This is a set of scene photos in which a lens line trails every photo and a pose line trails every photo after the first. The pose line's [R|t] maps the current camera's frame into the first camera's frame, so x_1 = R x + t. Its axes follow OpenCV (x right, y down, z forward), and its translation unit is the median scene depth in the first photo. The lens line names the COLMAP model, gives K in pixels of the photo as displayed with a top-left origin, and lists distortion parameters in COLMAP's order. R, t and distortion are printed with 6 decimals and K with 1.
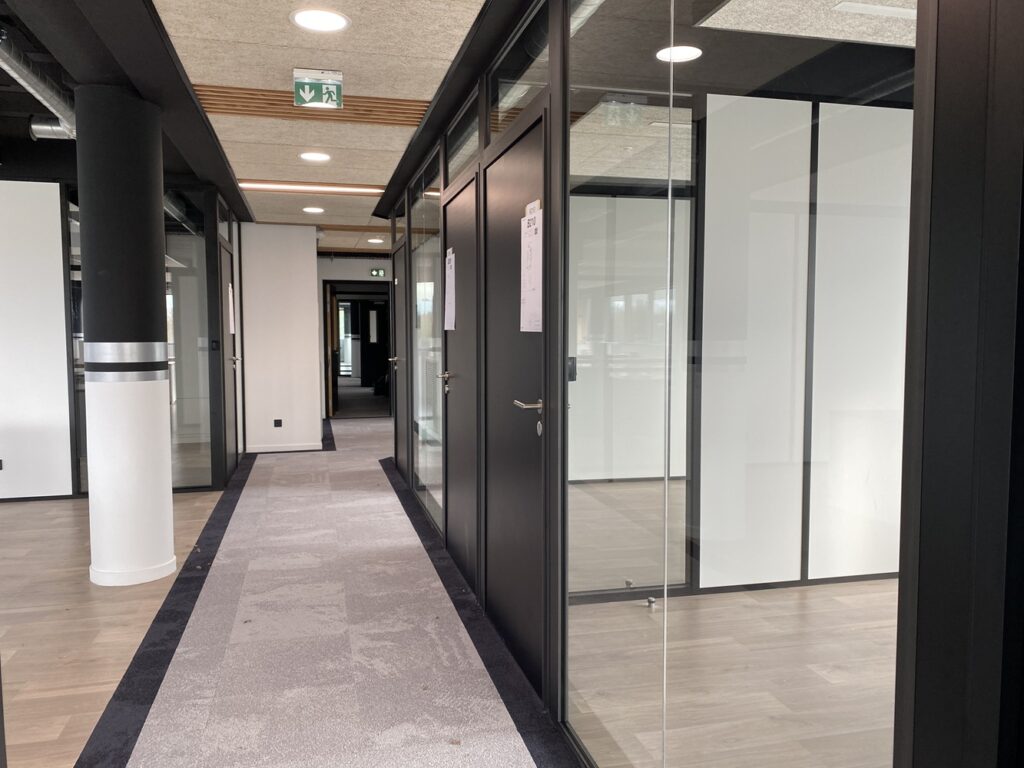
lens RADIAL K [[783.5, 0, 512.0], [0, 783.5, 384.7], [0, 0, 1]] dist [0.002140, -0.000150]
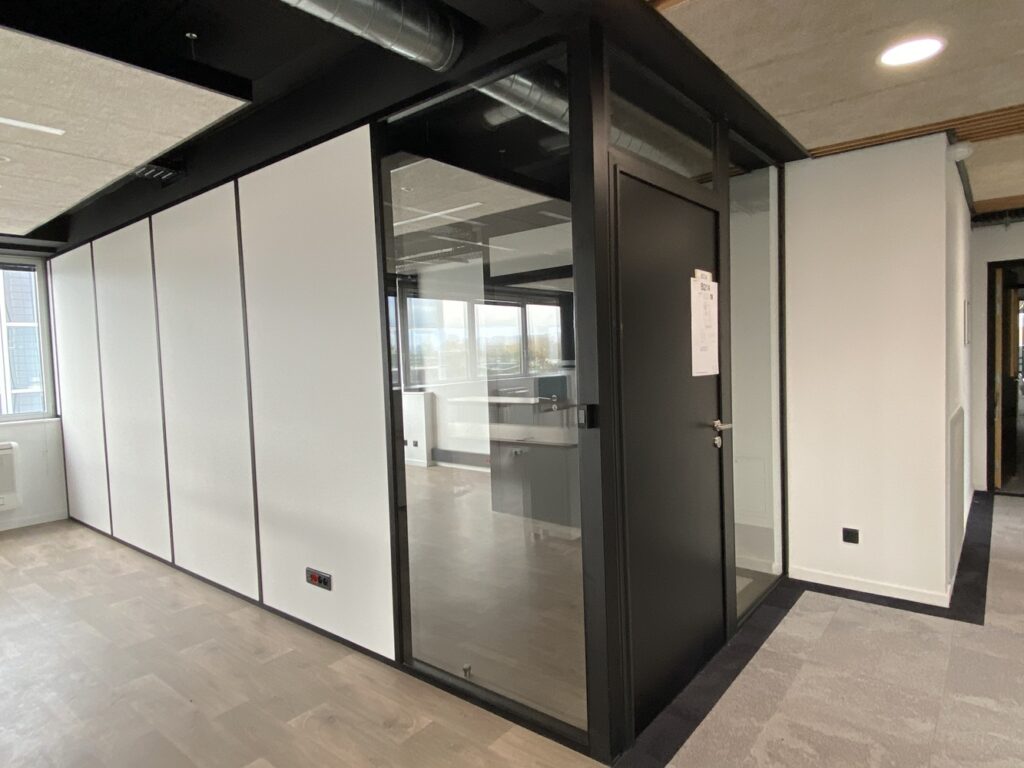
lens RADIAL K [[605.4, 0, 513.2], [0, 605.4, 384.9], [0, 0, 1]] dist [-0.004144, -0.002382]
pose [[0.594651, 0.032048, -0.803345, -0.108702], [-0.024063, 0.999467, 0.022060, -0.054551], [0.803624, 0.006213, 0.595105, 0.564214]]
